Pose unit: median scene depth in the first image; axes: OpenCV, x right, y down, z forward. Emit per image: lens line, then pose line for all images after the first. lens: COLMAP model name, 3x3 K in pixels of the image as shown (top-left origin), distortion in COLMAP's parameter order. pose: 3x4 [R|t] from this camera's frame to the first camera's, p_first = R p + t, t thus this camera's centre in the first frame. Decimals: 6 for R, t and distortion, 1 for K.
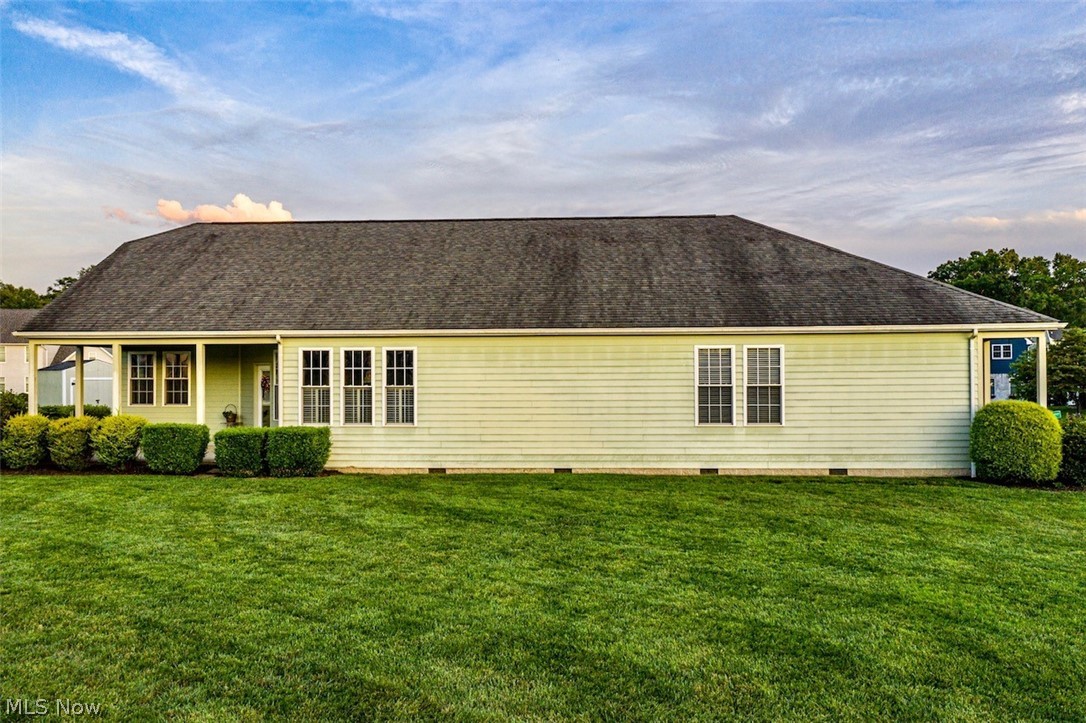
lens RADIAL K [[943.9, 0, 543.0], [0, 943.9, 361.5], [0, 0, 1]] dist [0.003398, 0.001884]
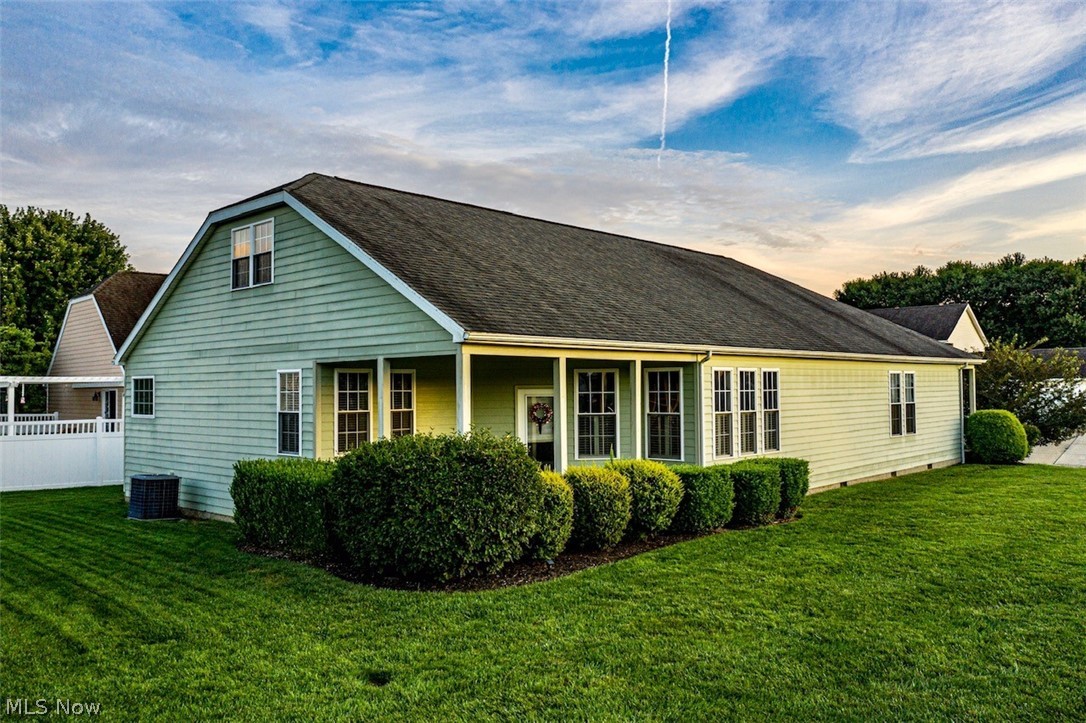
lens RADIAL K [[865.4, 0, 543.0], [0, 865.4, 361.5], [0, 0, 1]] dist [0.001971, 0.001048]
pose [[0.648831, 0.020654, 0.760653, -0.959571], [0.001835, 0.999586, -0.028706, 0.002290], [-0.760931, 0.020021, 0.648524, 0.613980]]
